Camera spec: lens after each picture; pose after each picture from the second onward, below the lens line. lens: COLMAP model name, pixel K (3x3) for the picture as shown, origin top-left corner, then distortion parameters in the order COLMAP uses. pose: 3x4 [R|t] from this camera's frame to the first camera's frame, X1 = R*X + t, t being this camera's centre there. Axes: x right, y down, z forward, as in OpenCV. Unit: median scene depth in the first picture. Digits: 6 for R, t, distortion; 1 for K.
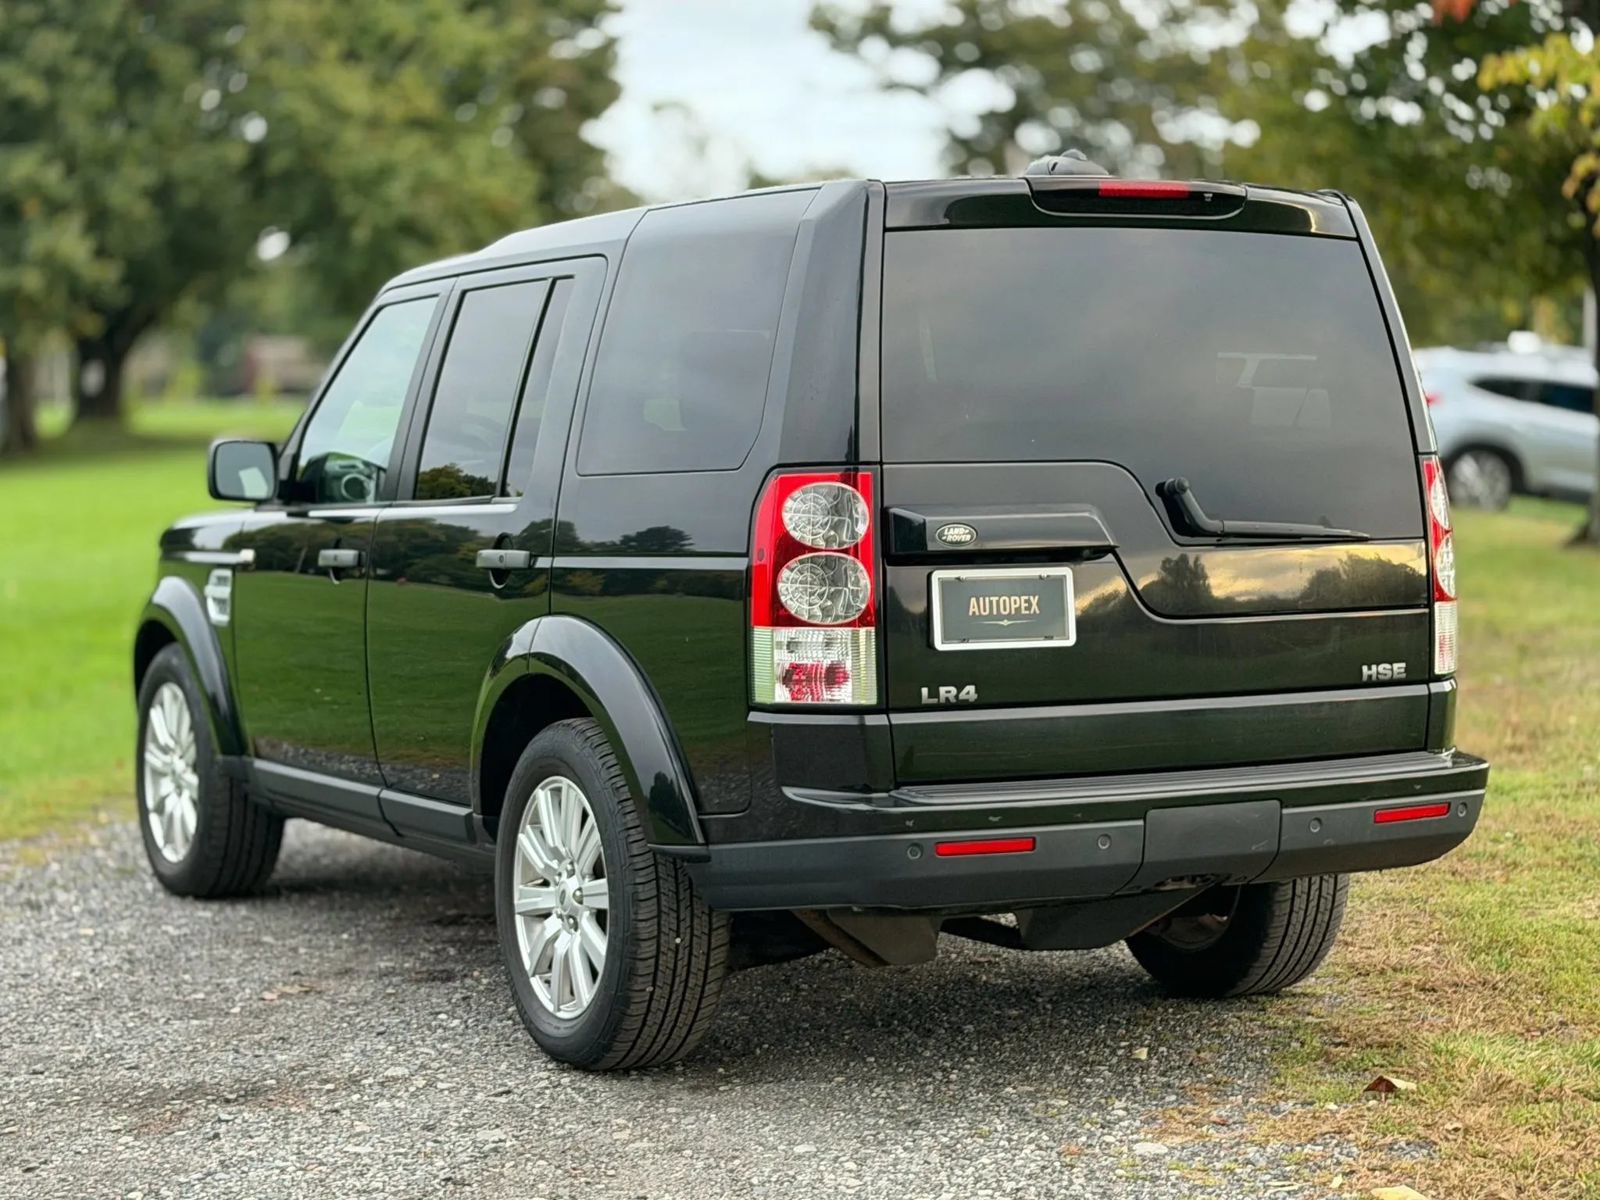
lens RADIAL K [[3192.4, 0, 802.9], [0, 3192.4, 603.2], [0, 0, 1]] dist [0.130241, 0.000000]
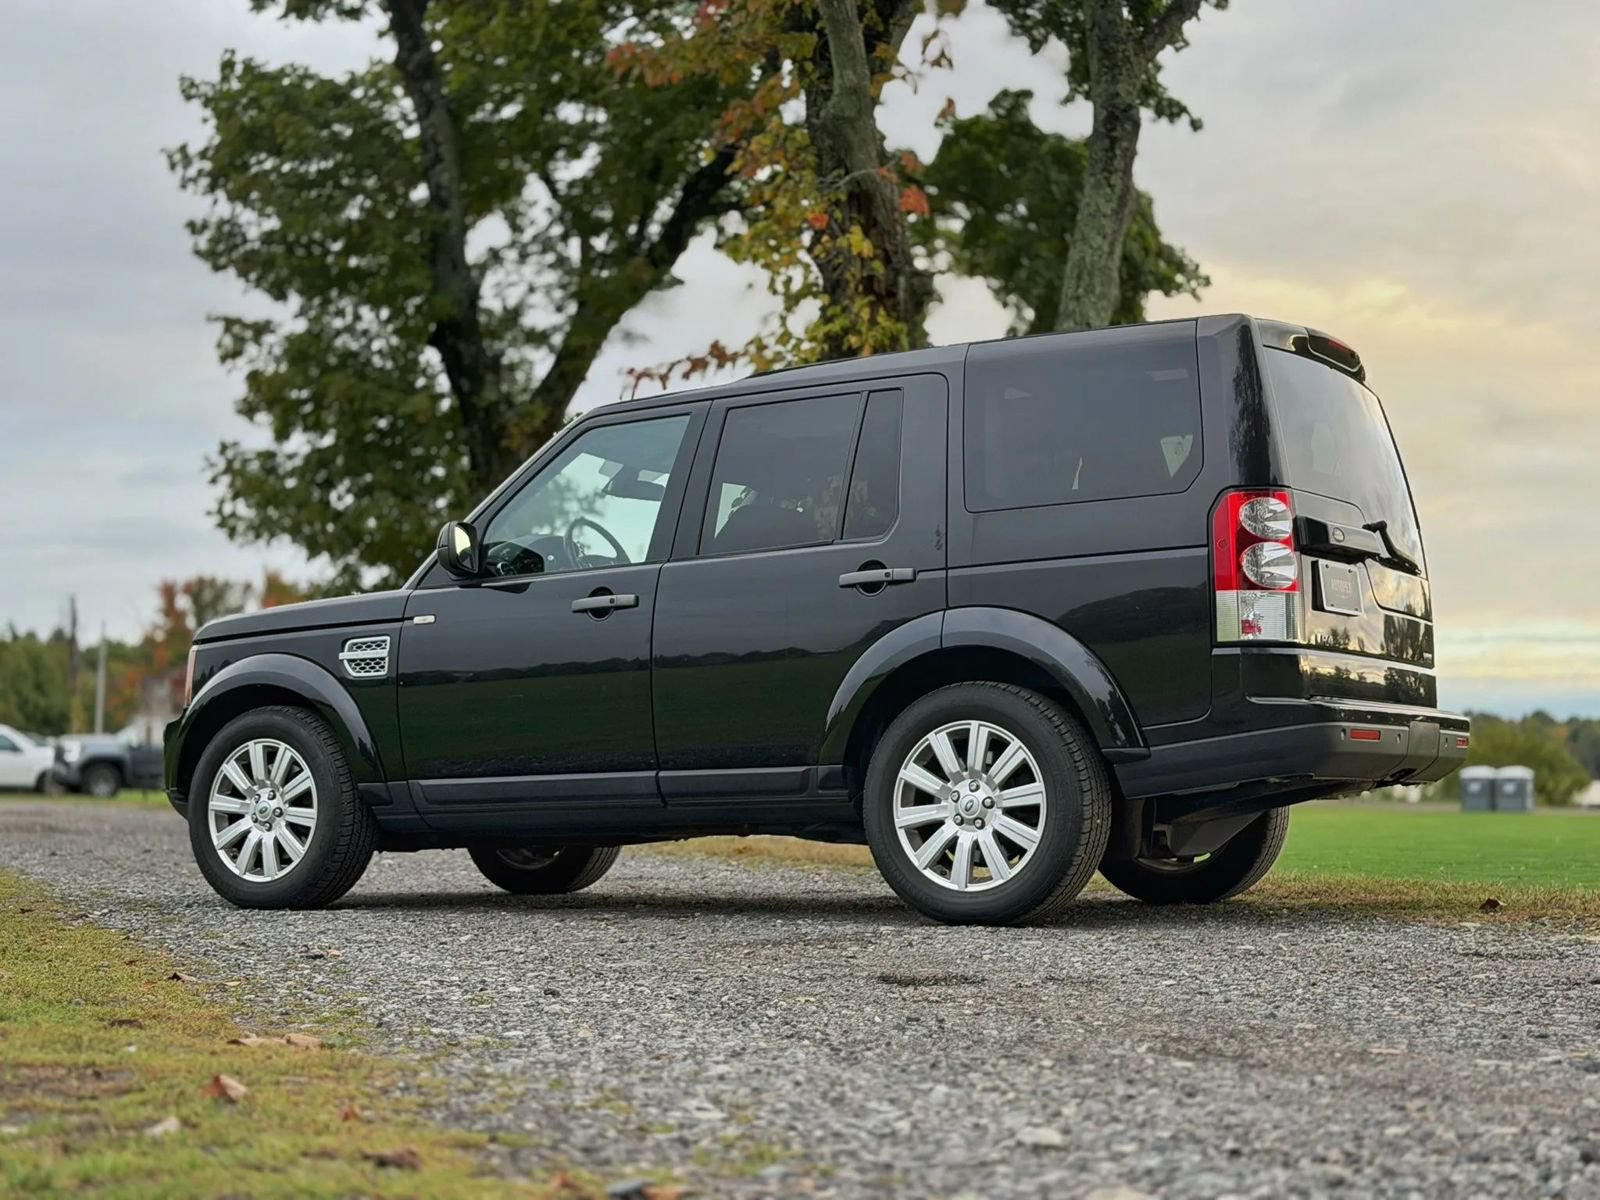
lens RADIAL K [[2345.8, 0, 826.2], [0, 2345.8, 605.1], [0, 0, 1]] dist [0.133036, 0.000000]
pose [[0.843823, 0.042557, 0.534931, -0.724859], [0.032559, 0.990954, -0.130195, 0.144030], [-0.535633, 0.127278, 0.834804, 0.159632]]
